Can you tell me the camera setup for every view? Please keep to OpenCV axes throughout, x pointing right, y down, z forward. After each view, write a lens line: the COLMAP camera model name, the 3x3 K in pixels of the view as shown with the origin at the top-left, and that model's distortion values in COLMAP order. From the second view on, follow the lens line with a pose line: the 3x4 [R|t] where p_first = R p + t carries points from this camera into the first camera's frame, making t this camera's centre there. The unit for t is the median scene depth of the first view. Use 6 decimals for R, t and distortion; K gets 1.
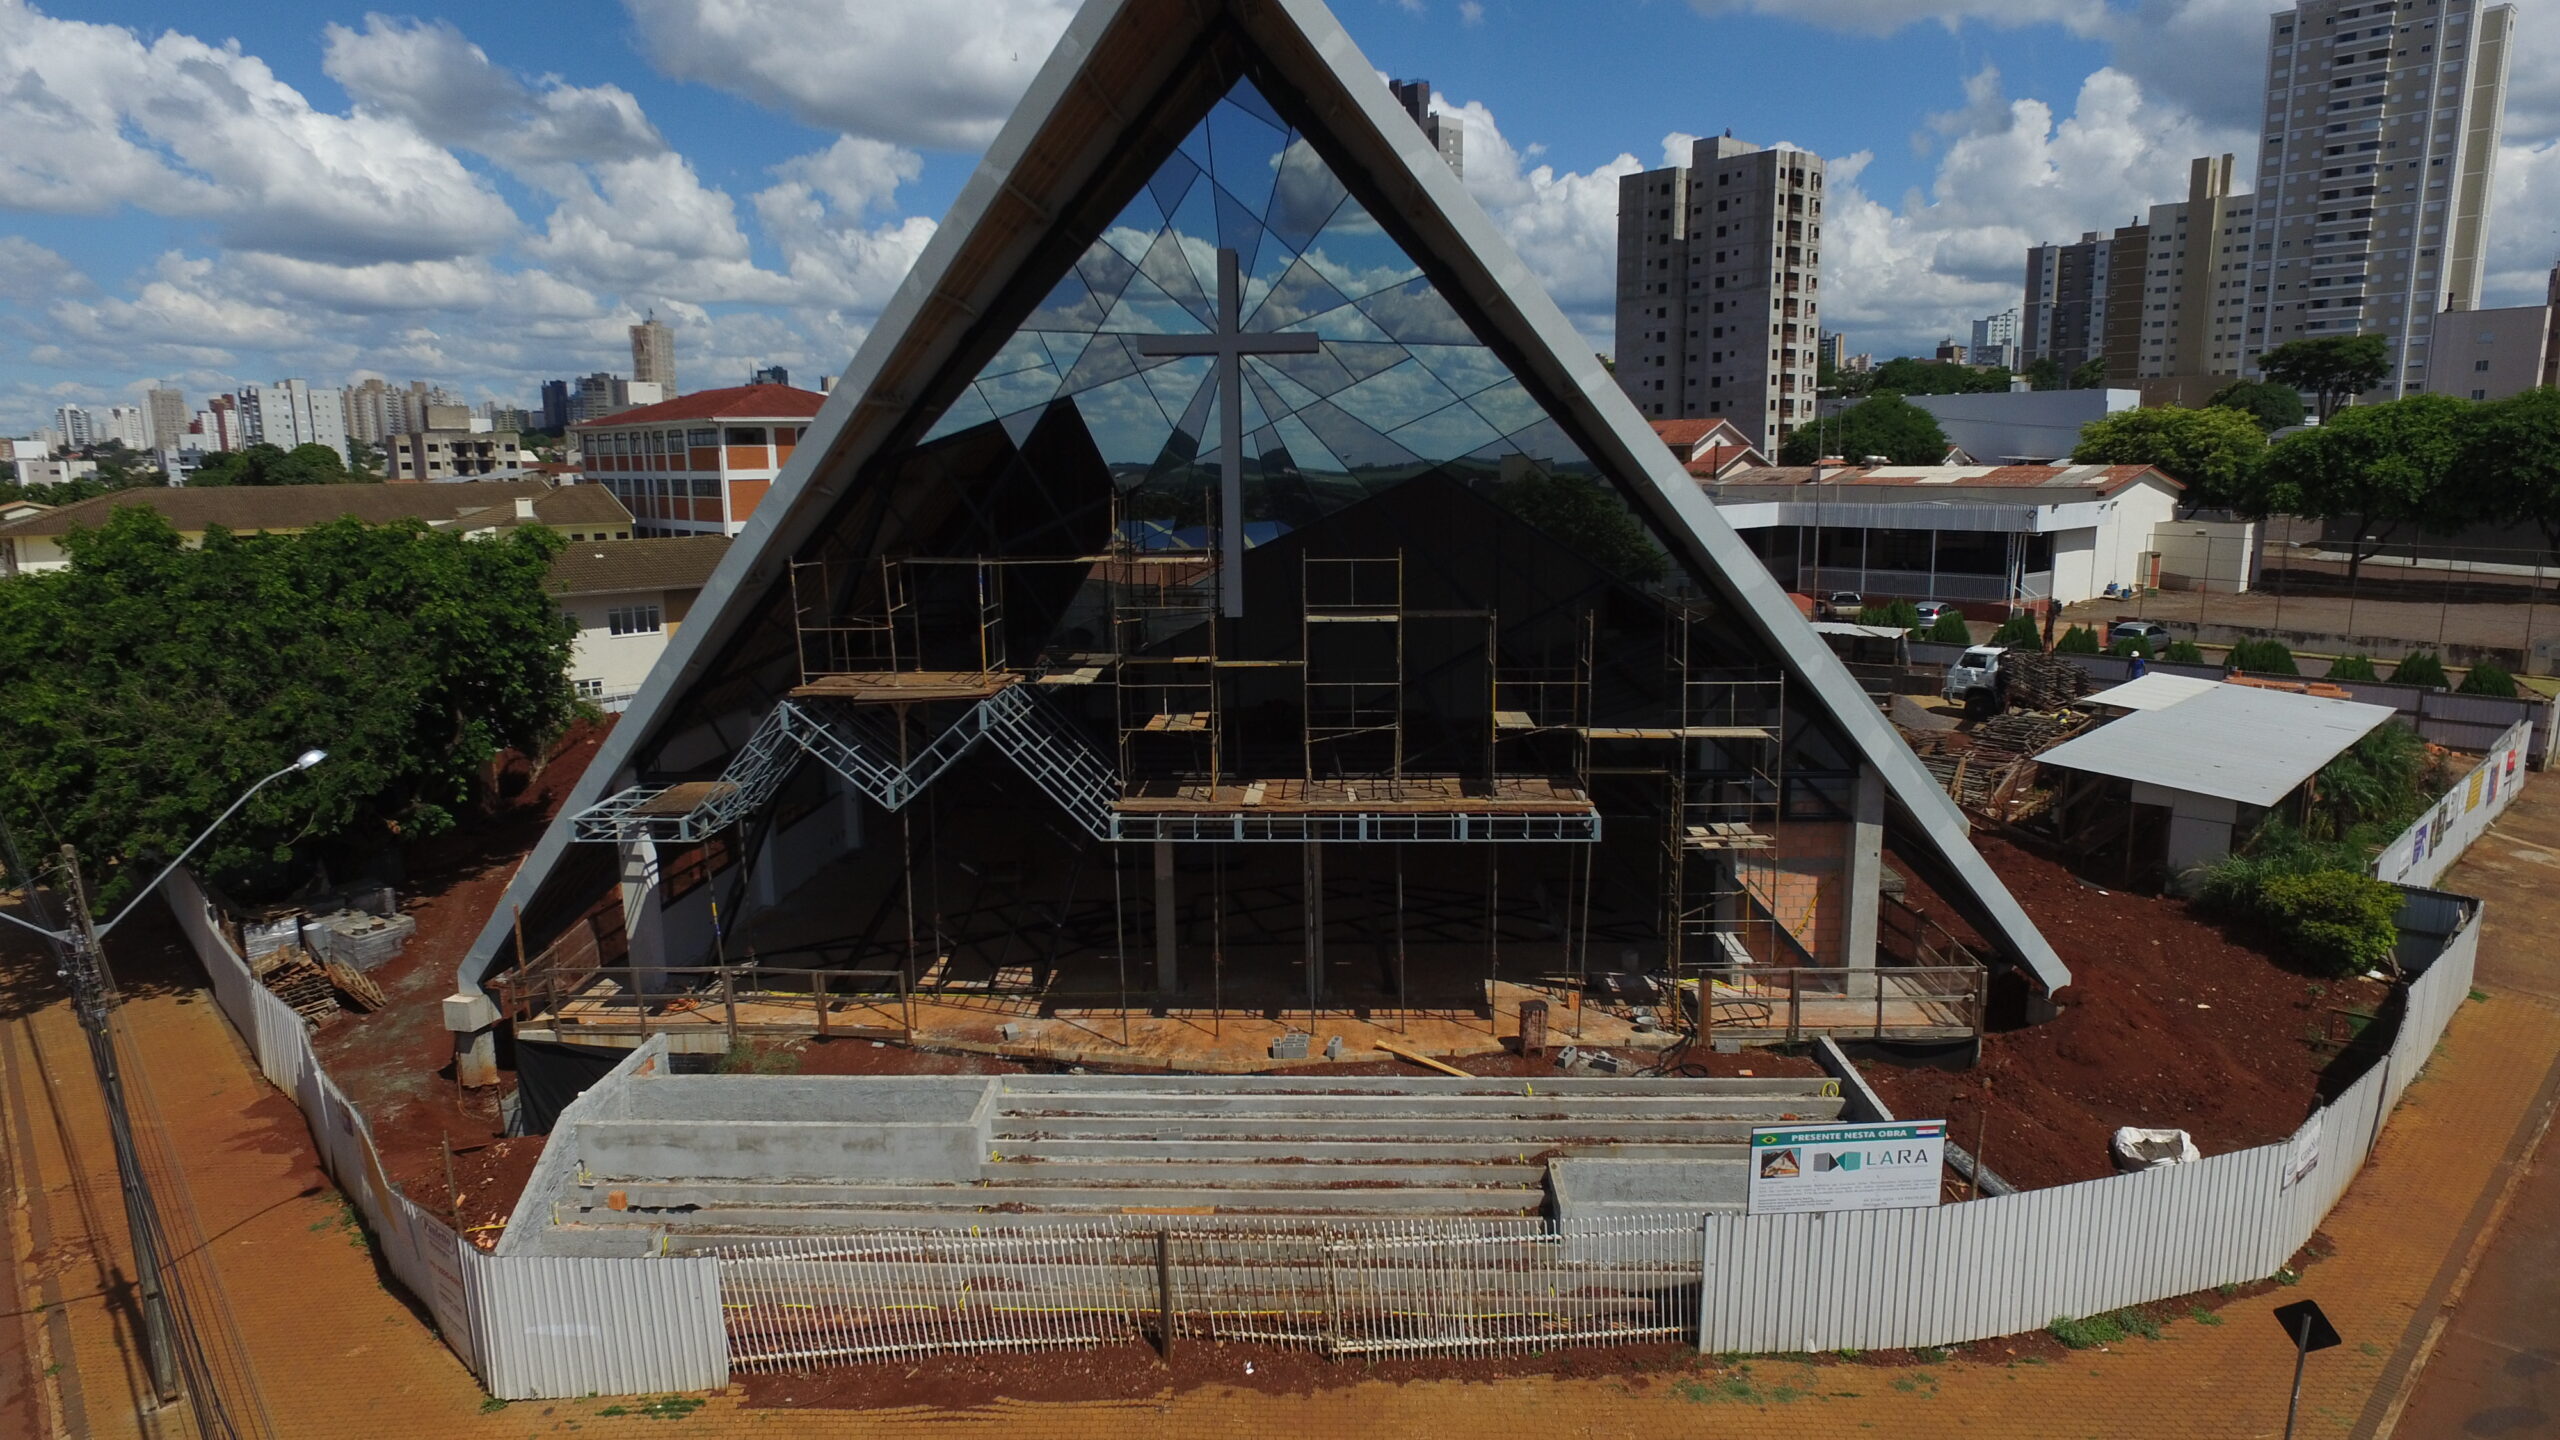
lens RADIAL K [[1485.1, 0, 1289.5], [0, 1485.1, 721.4], [0, 0, 1]] dist [-0.018185, 0.018711]
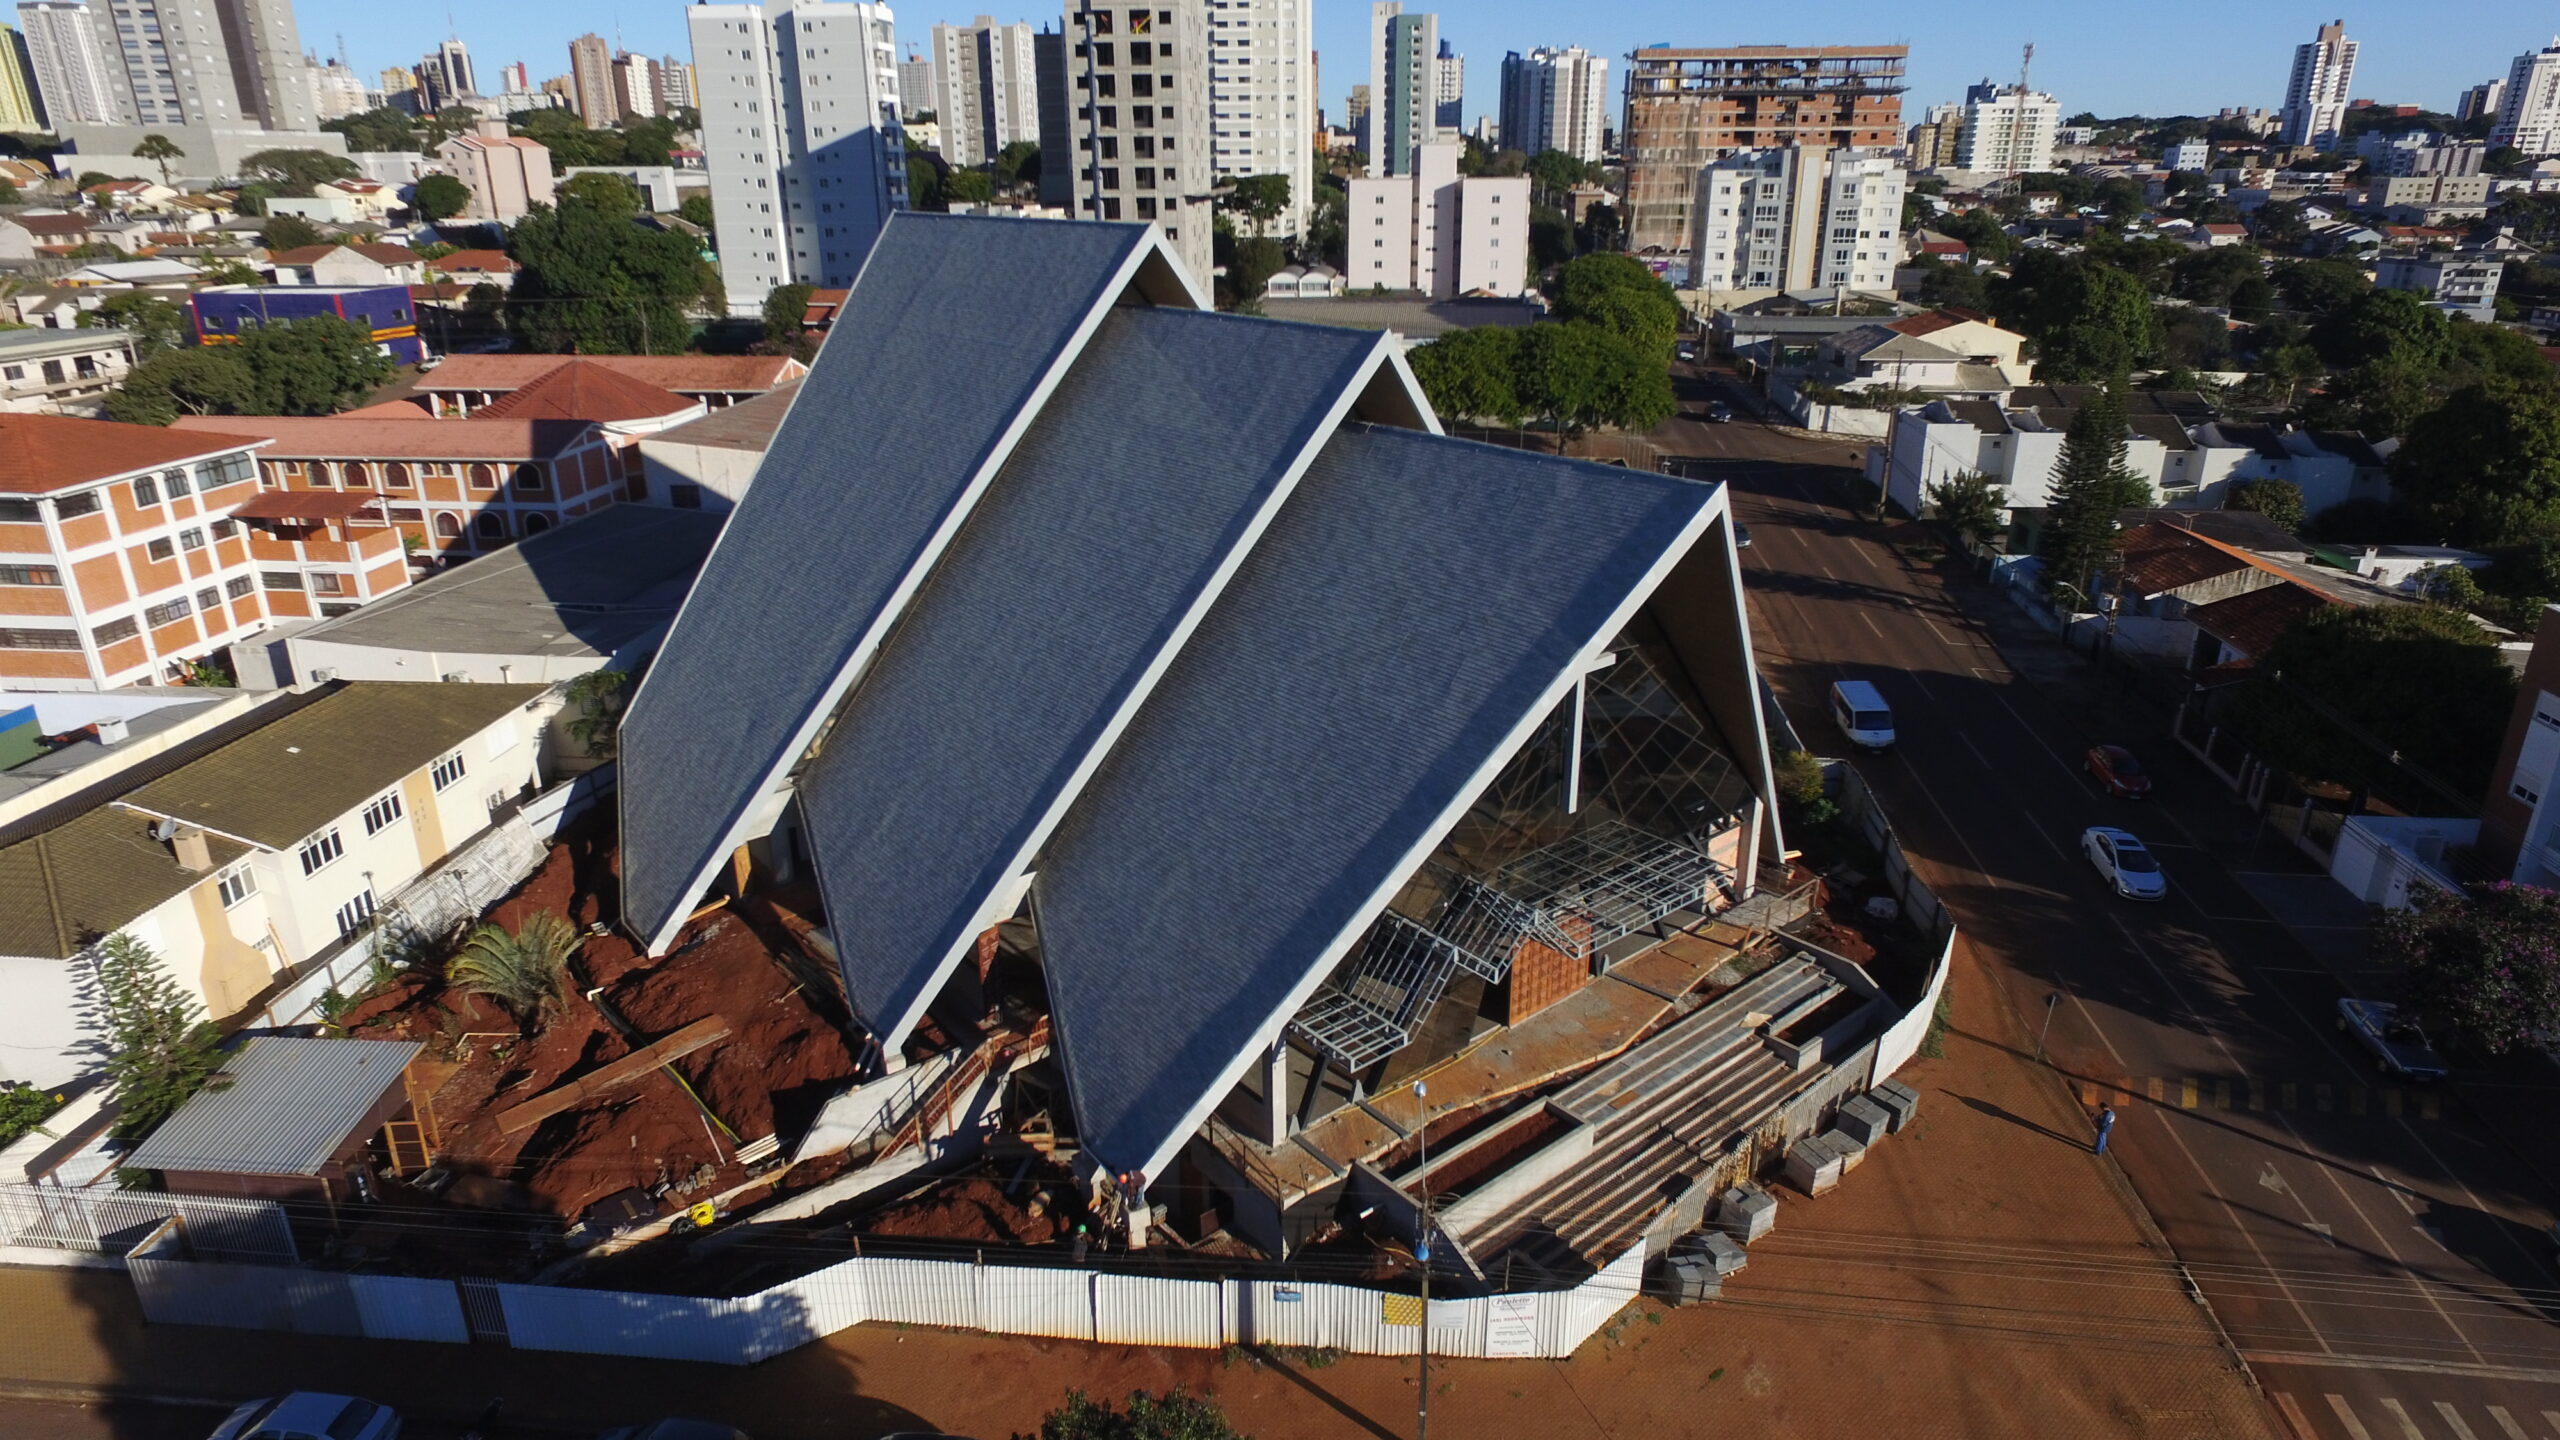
lens RADIAL K [[1485.1, 0, 1294.5], [0, 1485.1, 716.6], [0, 0, 1]] dist [-0.018185, 0.018711]
pose [[0.740423, -0.228026, 0.632280, -0.999322], [0.114382, 0.969721, 0.215775, -0.434262], [-0.662337, -0.087443, 0.744085, -0.061623]]
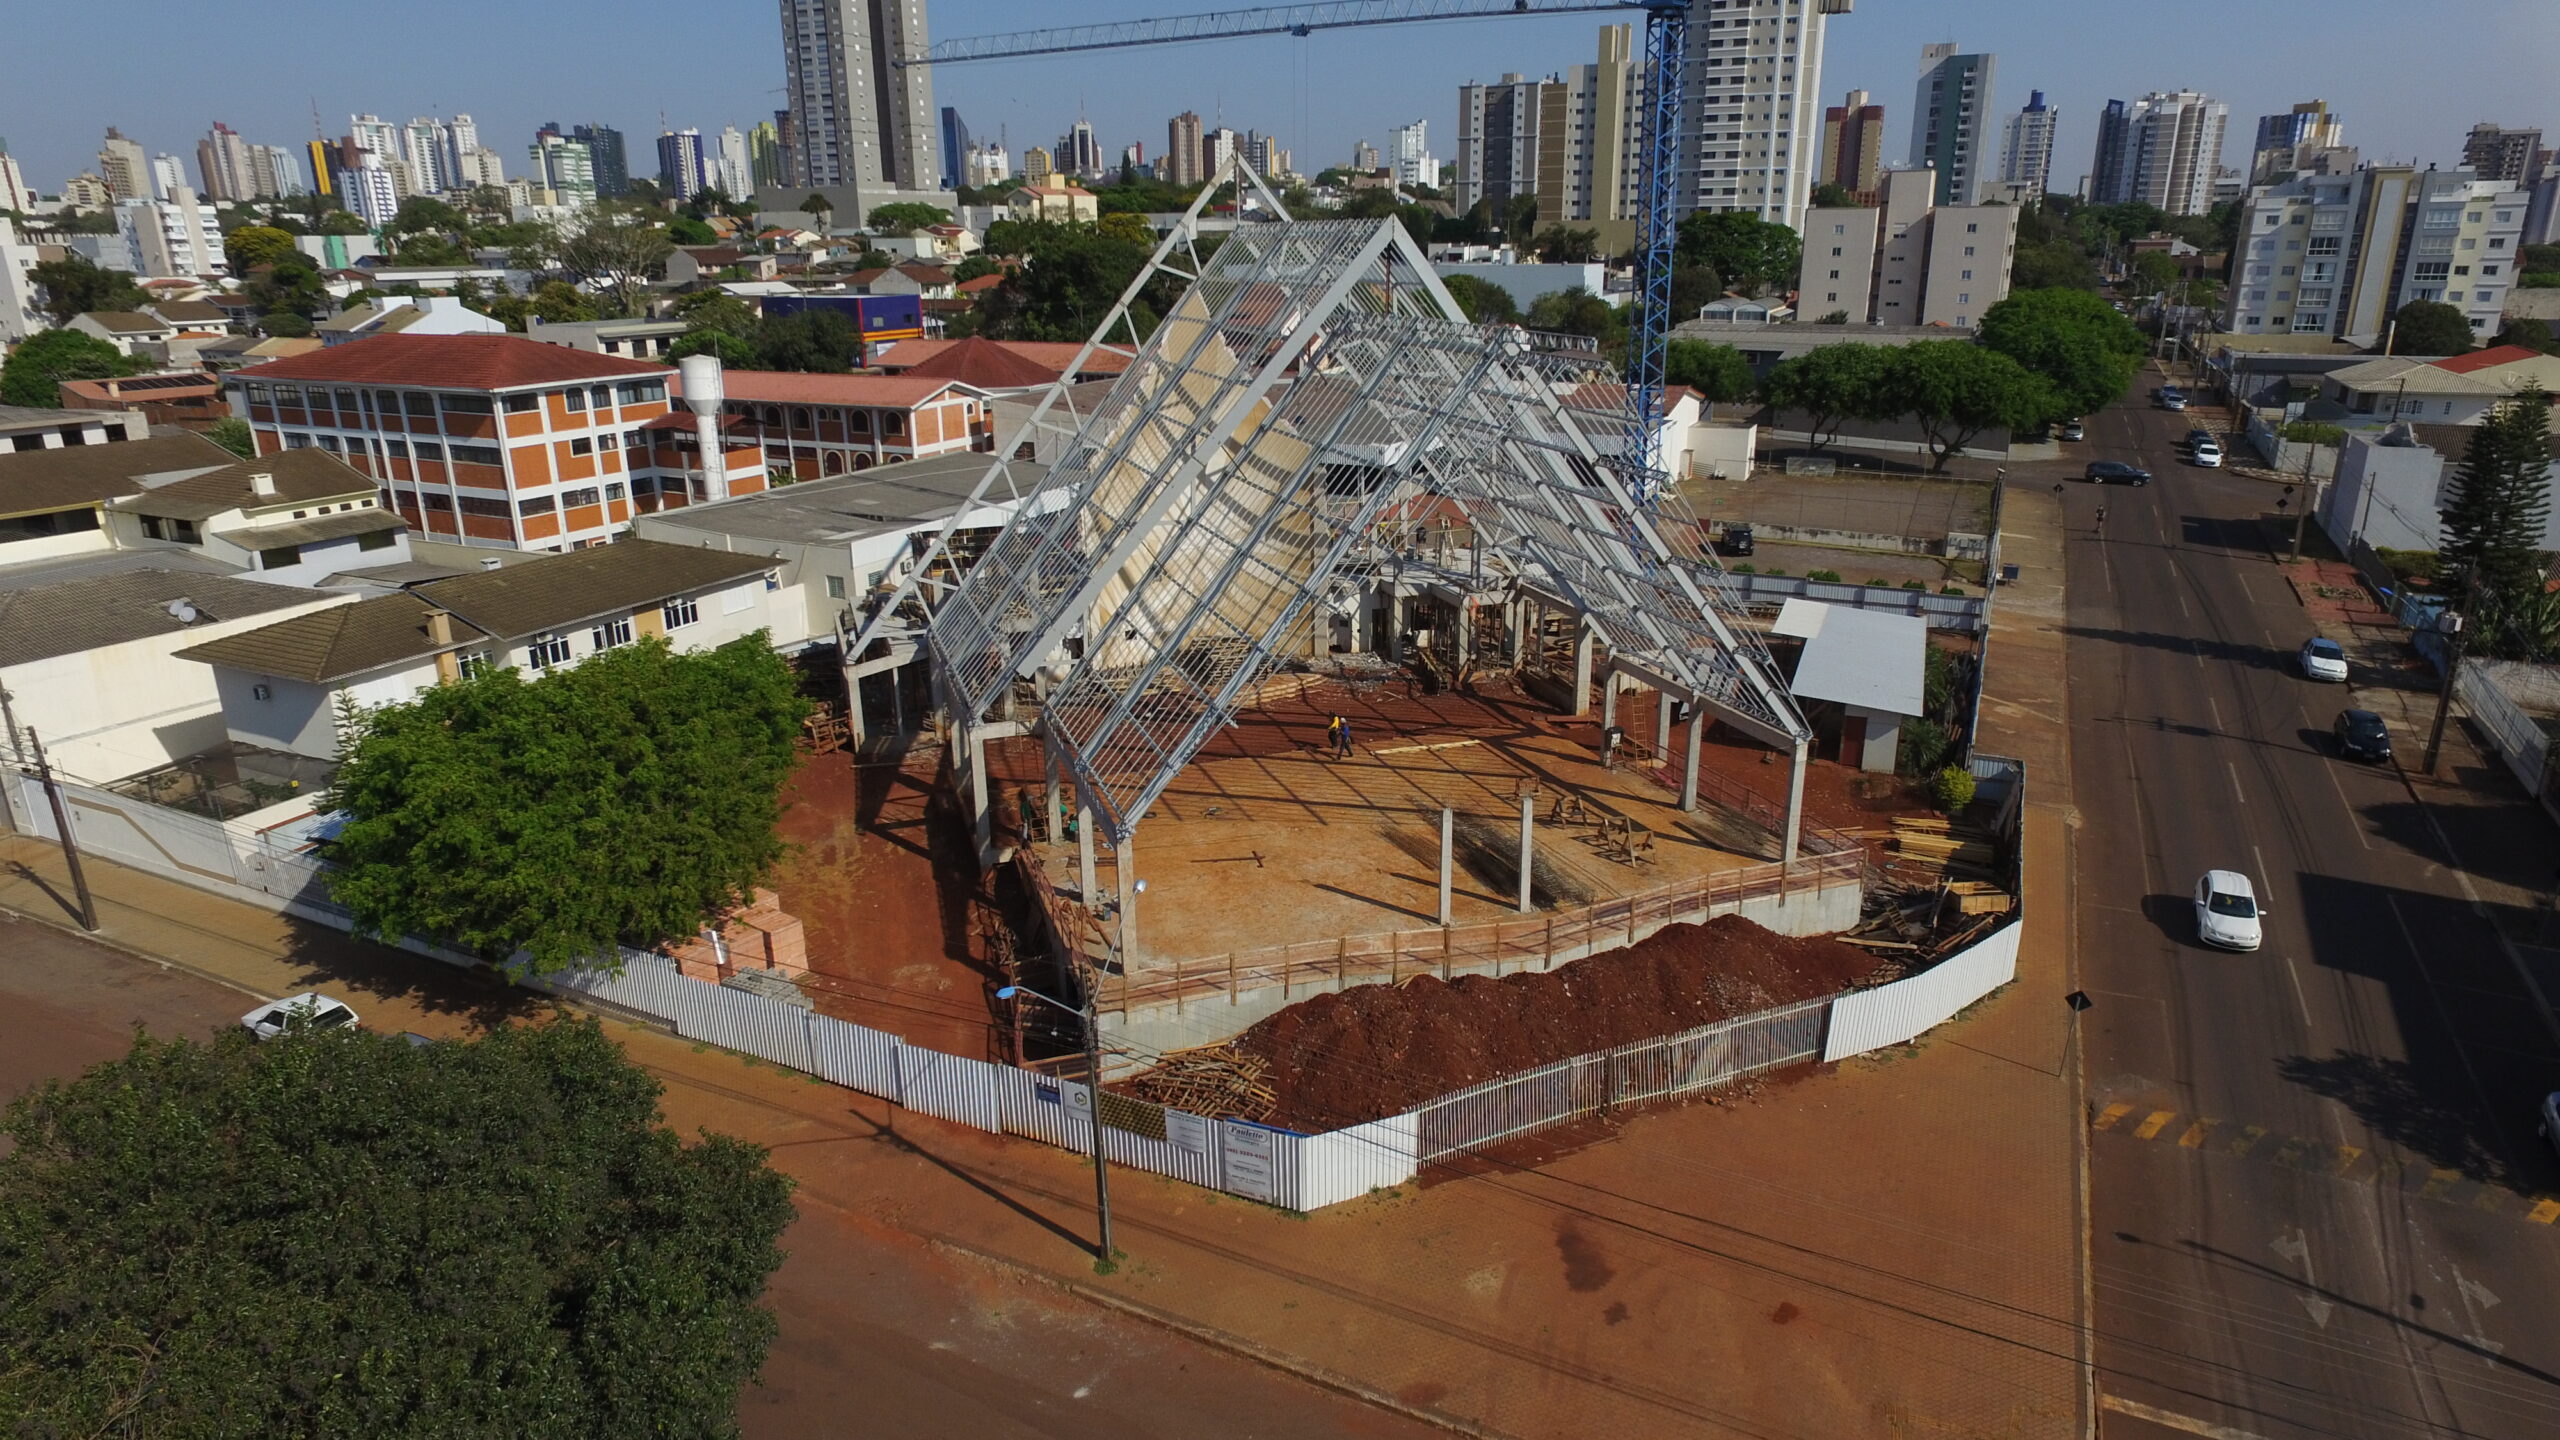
lens RADIAL K [[1485.1, 0, 1289.7], [0, 1485.1, 718.7], [0, 0, 1]] dist [-0.018185, 0.018711]
pose [[0.930689, -0.109068, 0.349172, -0.619355], [0.061603, 0.987615, 0.144297, -0.226179], [-0.360586, -0.112786, 0.925882, -0.348165]]
